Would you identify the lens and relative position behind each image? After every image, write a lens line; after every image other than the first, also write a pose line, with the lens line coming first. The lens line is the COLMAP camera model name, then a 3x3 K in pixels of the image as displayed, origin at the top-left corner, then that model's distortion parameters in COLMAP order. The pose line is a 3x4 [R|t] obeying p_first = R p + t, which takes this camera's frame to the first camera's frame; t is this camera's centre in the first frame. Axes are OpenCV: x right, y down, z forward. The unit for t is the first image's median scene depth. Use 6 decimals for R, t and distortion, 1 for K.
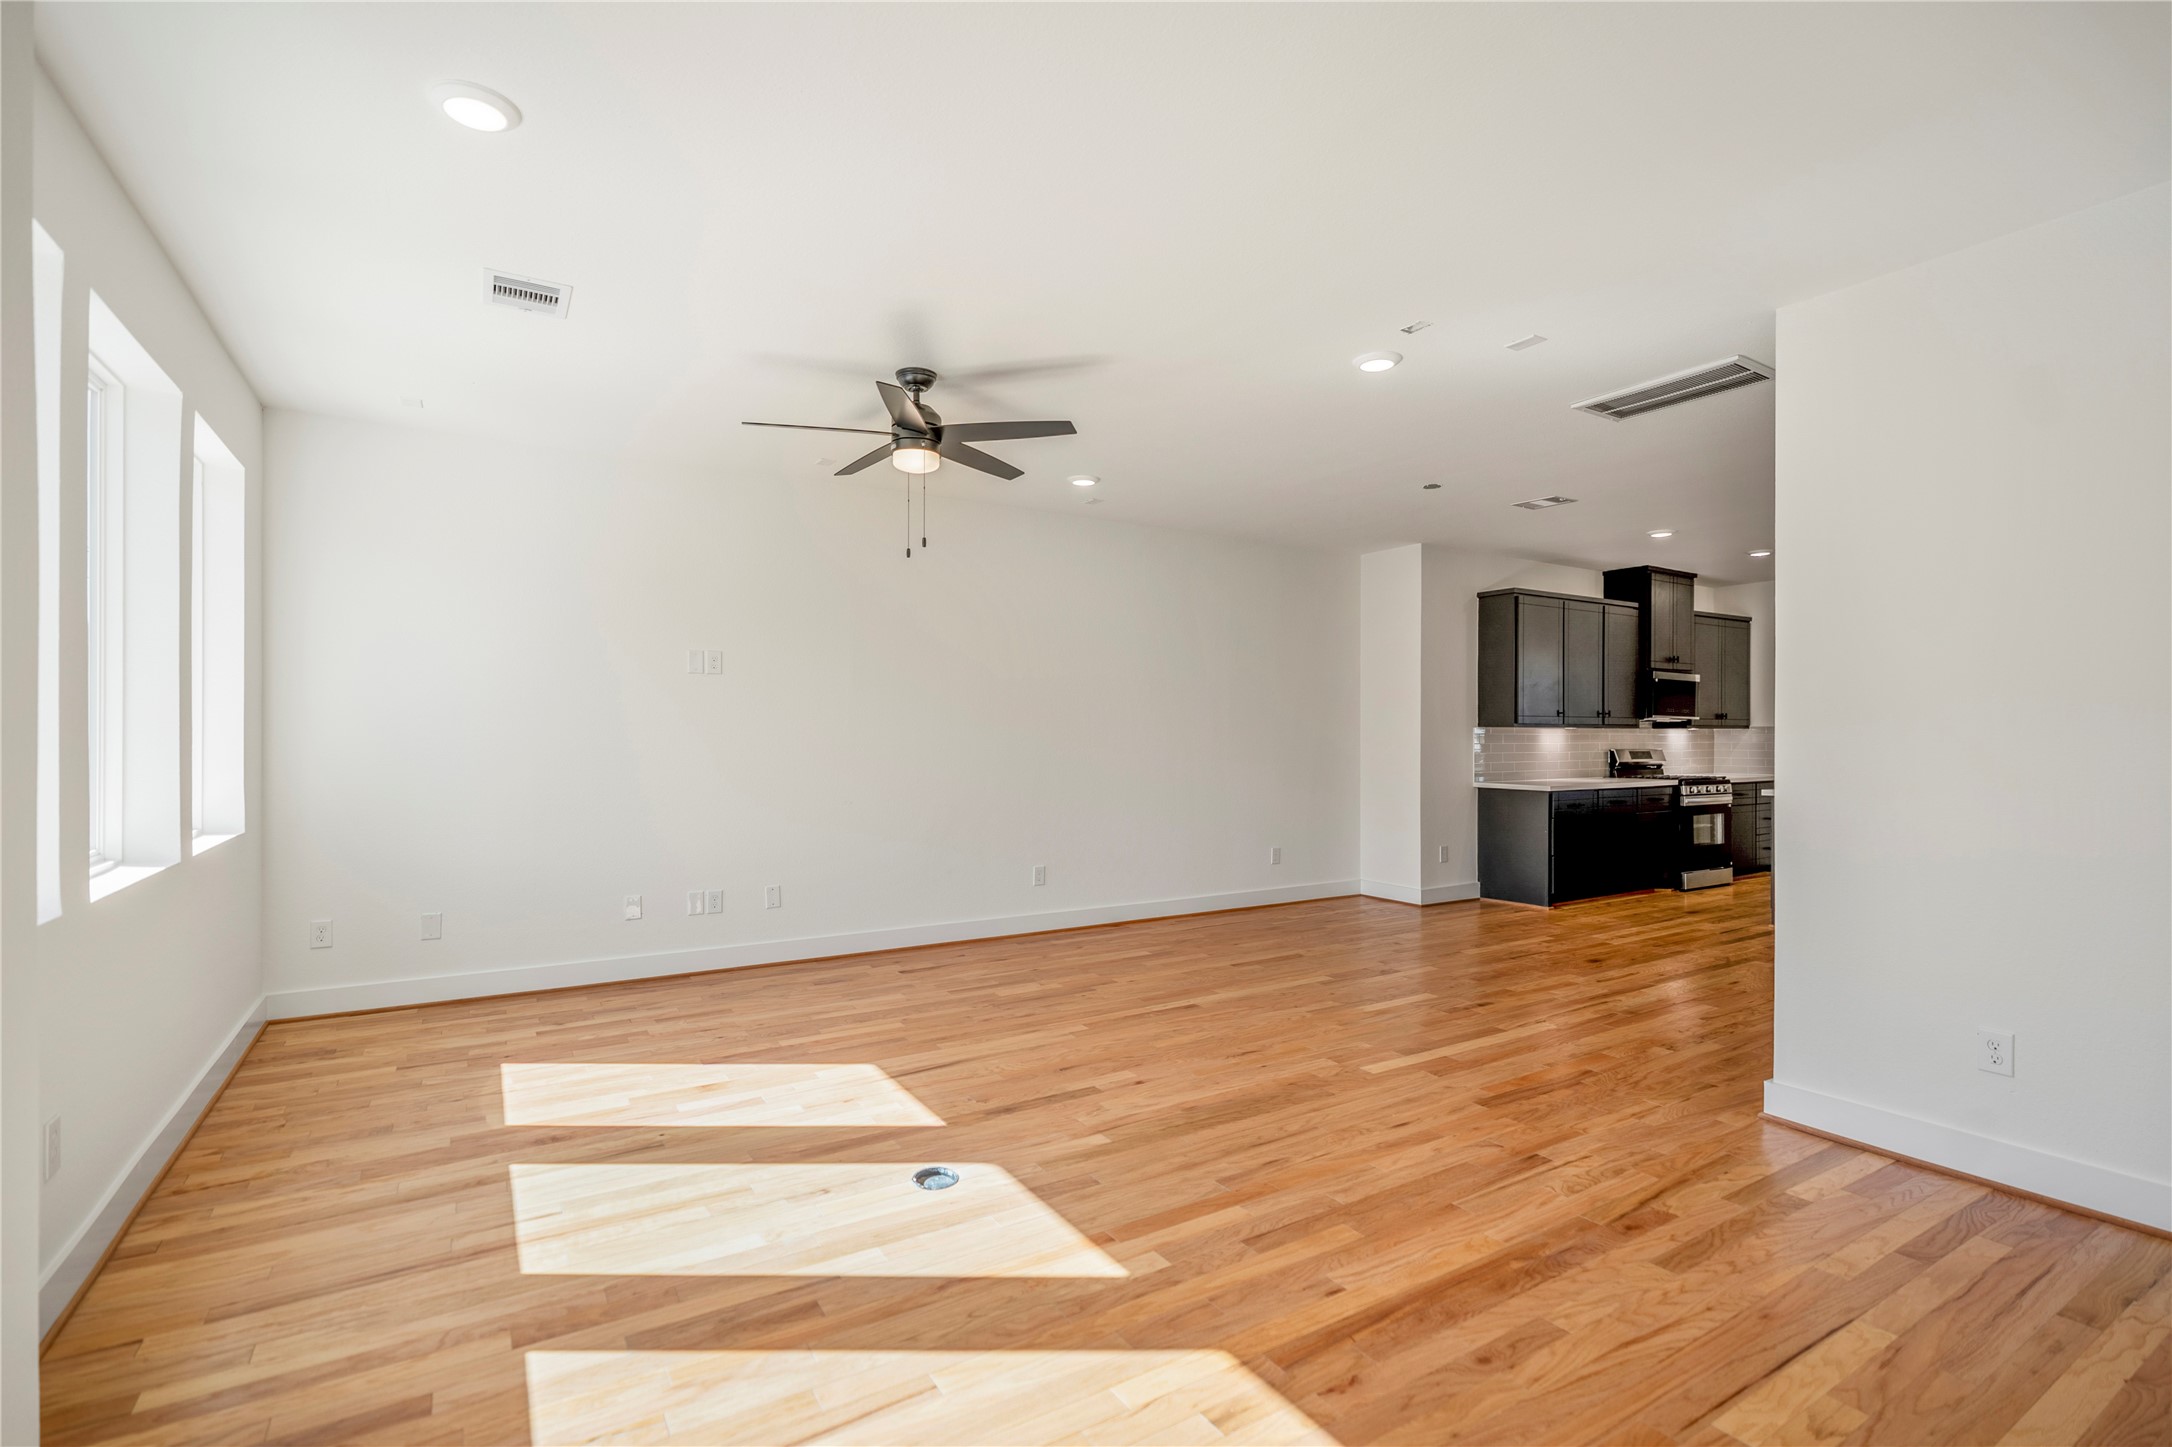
lens RADIAL K [[995.8, 0, 1078.0], [0, 995.8, 757.2], [0, 0, 1]] dist [-0.014331, 0.003749]
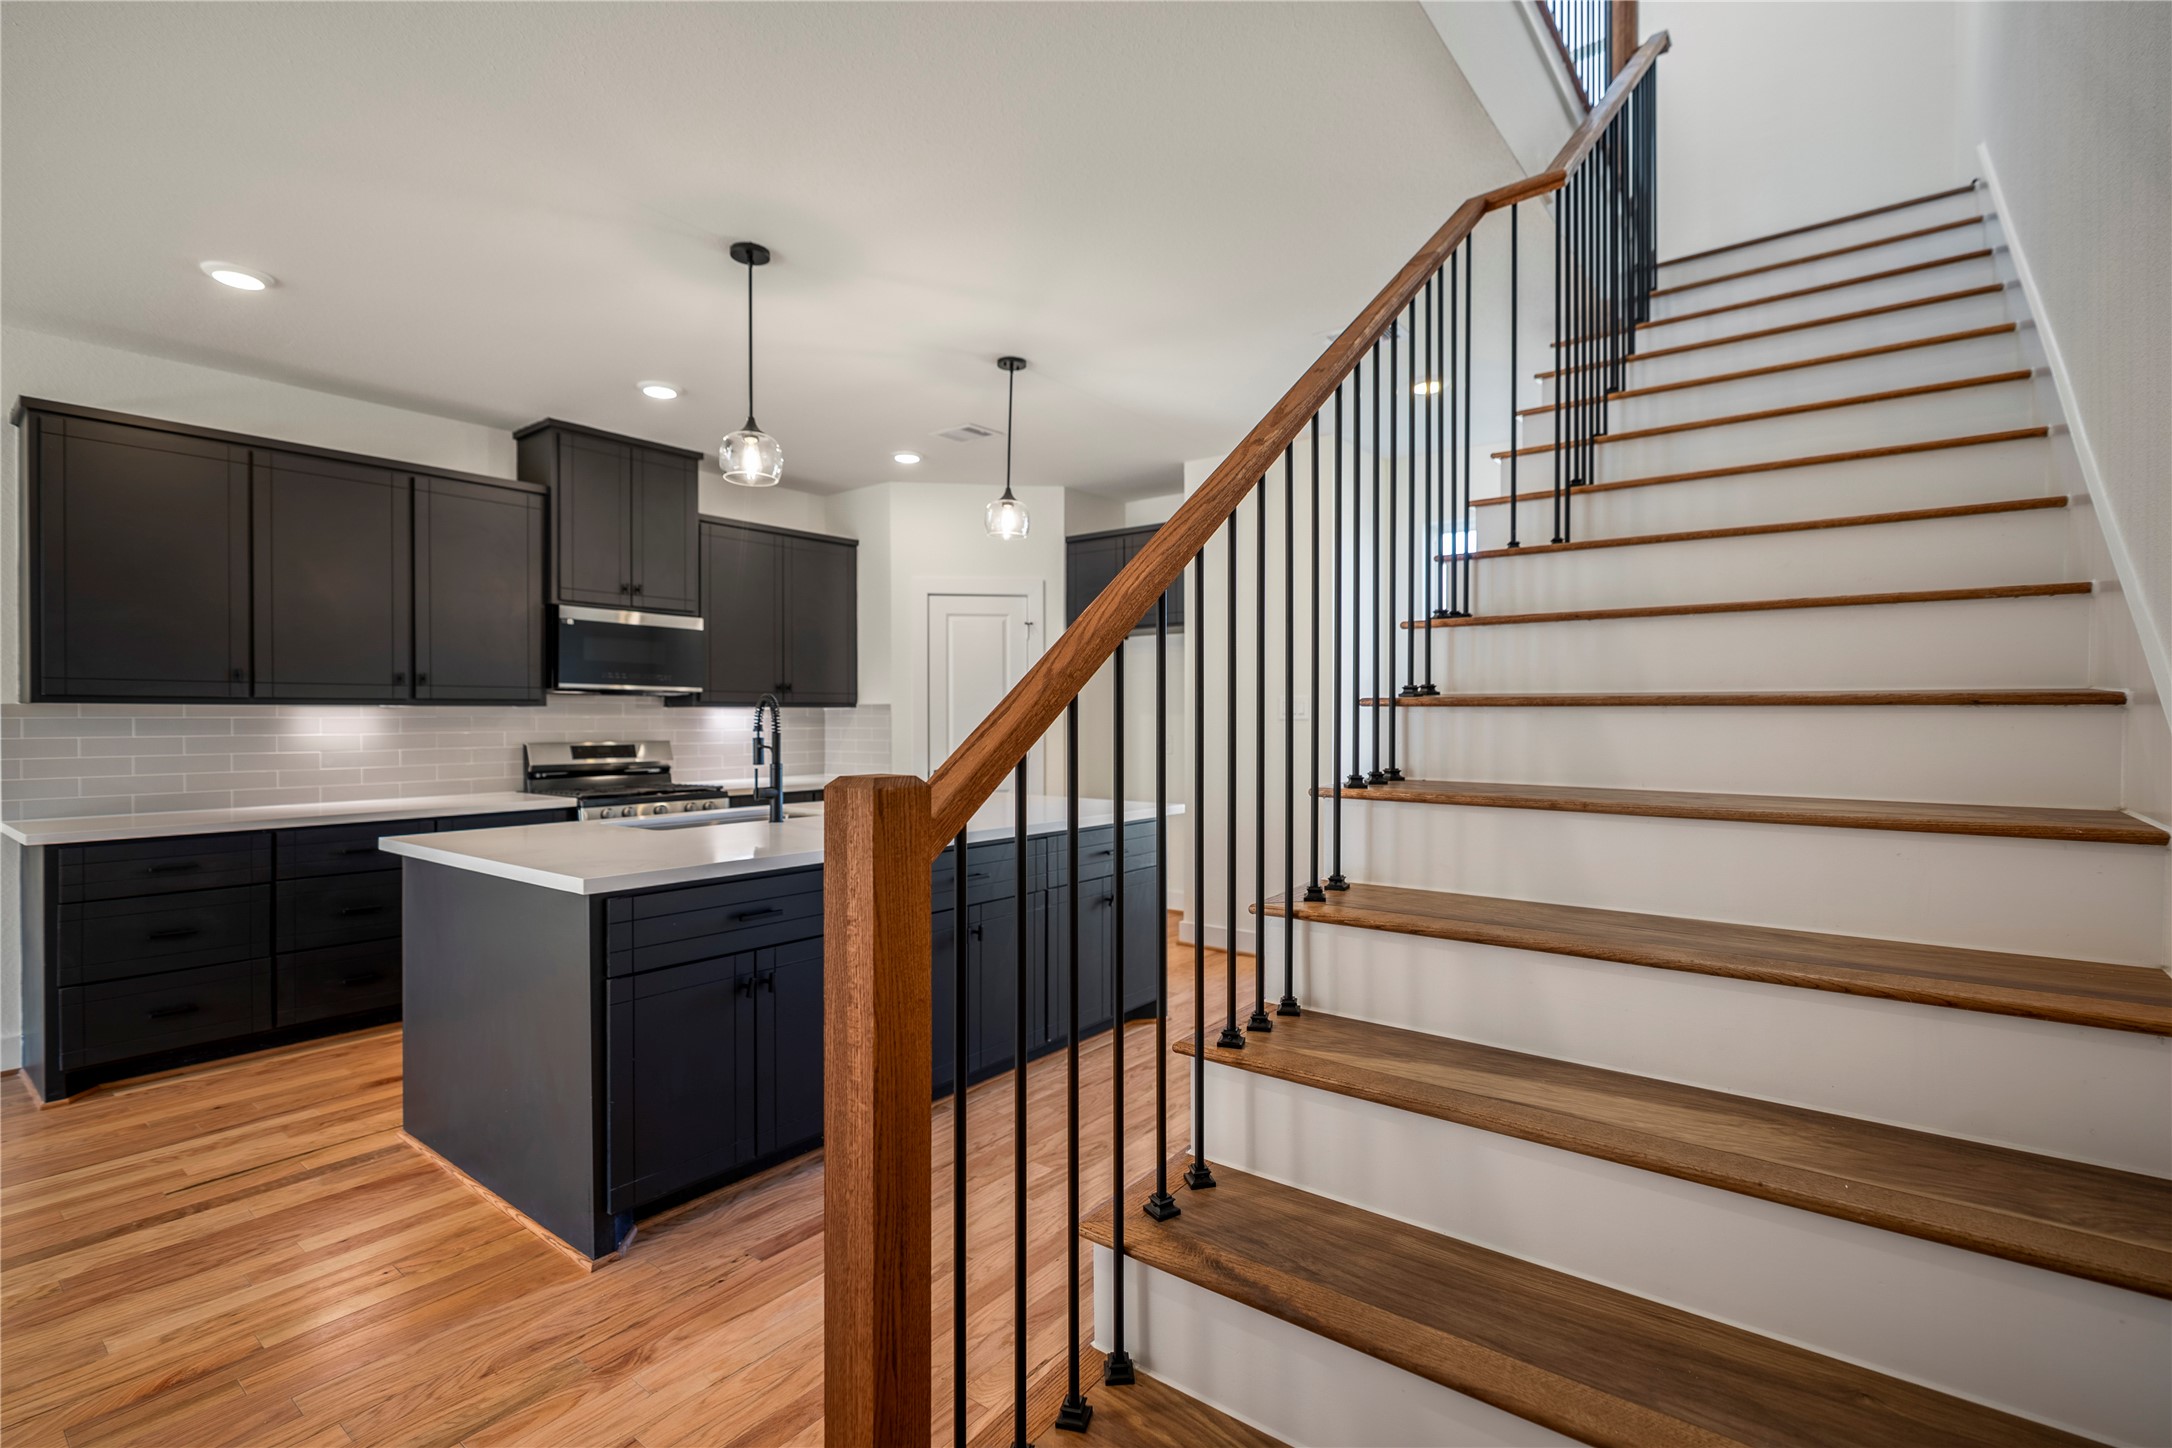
lens RADIAL K [[995.8, 0, 1101.9], [0, 995.8, 733.0], [0, 0, 1]] dist [-0.014331, 0.003749]
pose [[0.932660, -0.007060, 0.360687, 1.438978], [0.009925, 0.999932, -0.006092, -0.015707], [-0.360619, 0.009261, 0.932667, 0.787010]]
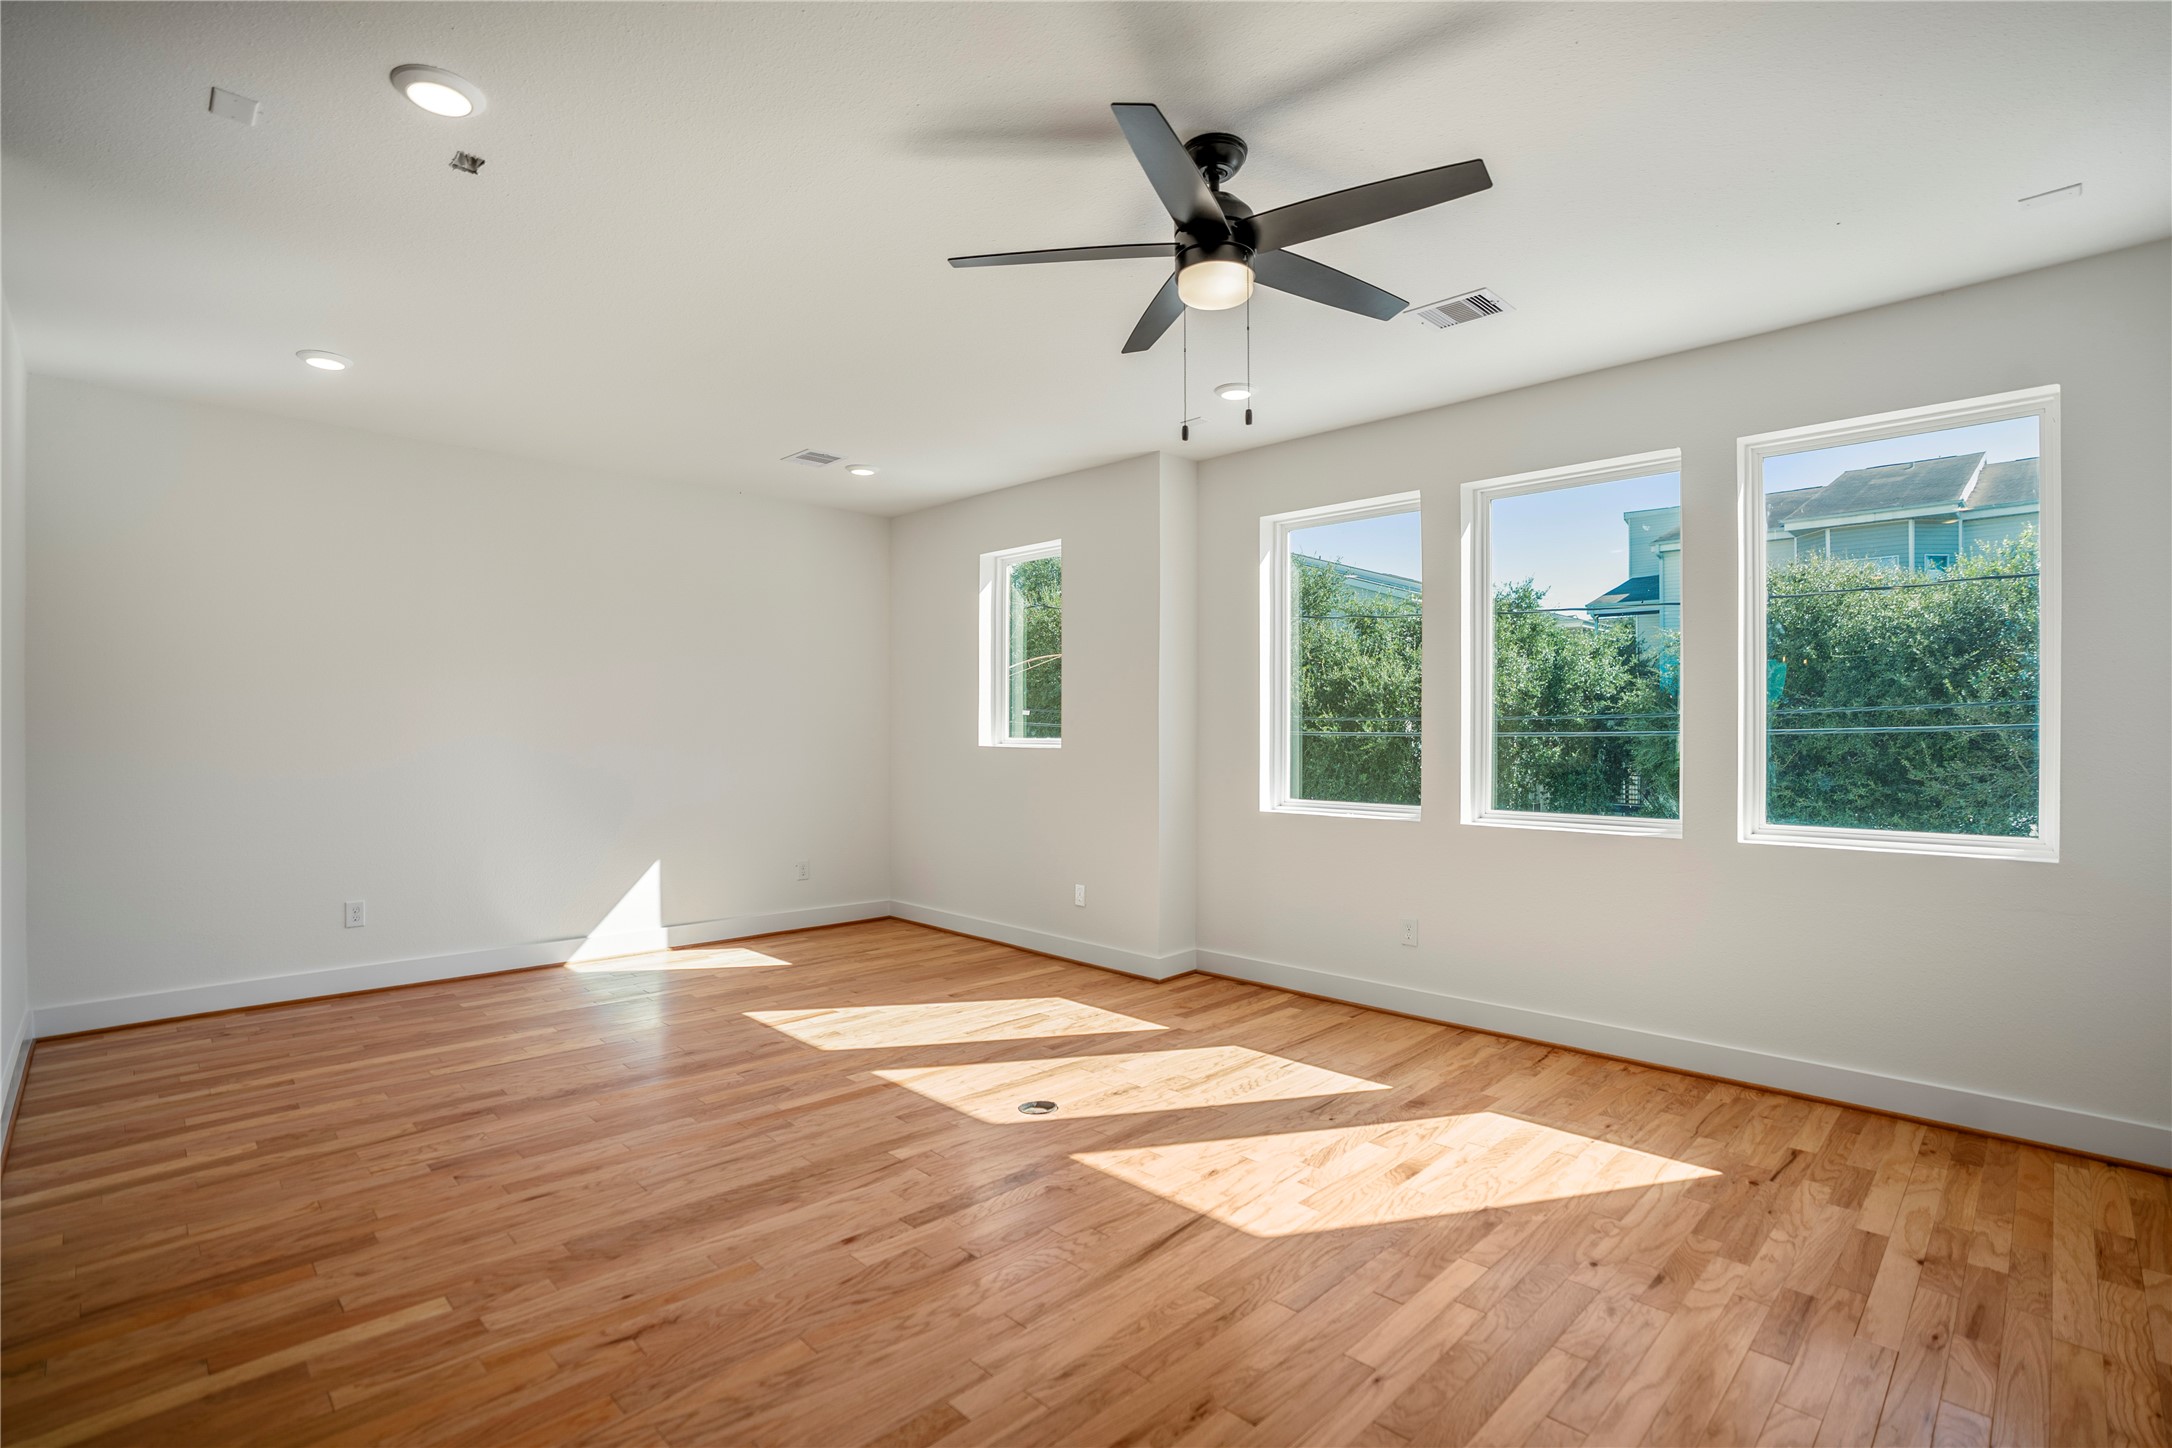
lens RADIAL K [[995.8, 0, 1060.5], [0, 995.8, 732.1], [0, 0, 1]] dist [-0.014331, 0.003749]
pose [[-0.975654, -0.000727, -0.219315, 0.066795], [-0.005872, 0.999723, 0.022810, -0.035016], [0.219238, 0.023542, -0.975387, 1.612174]]
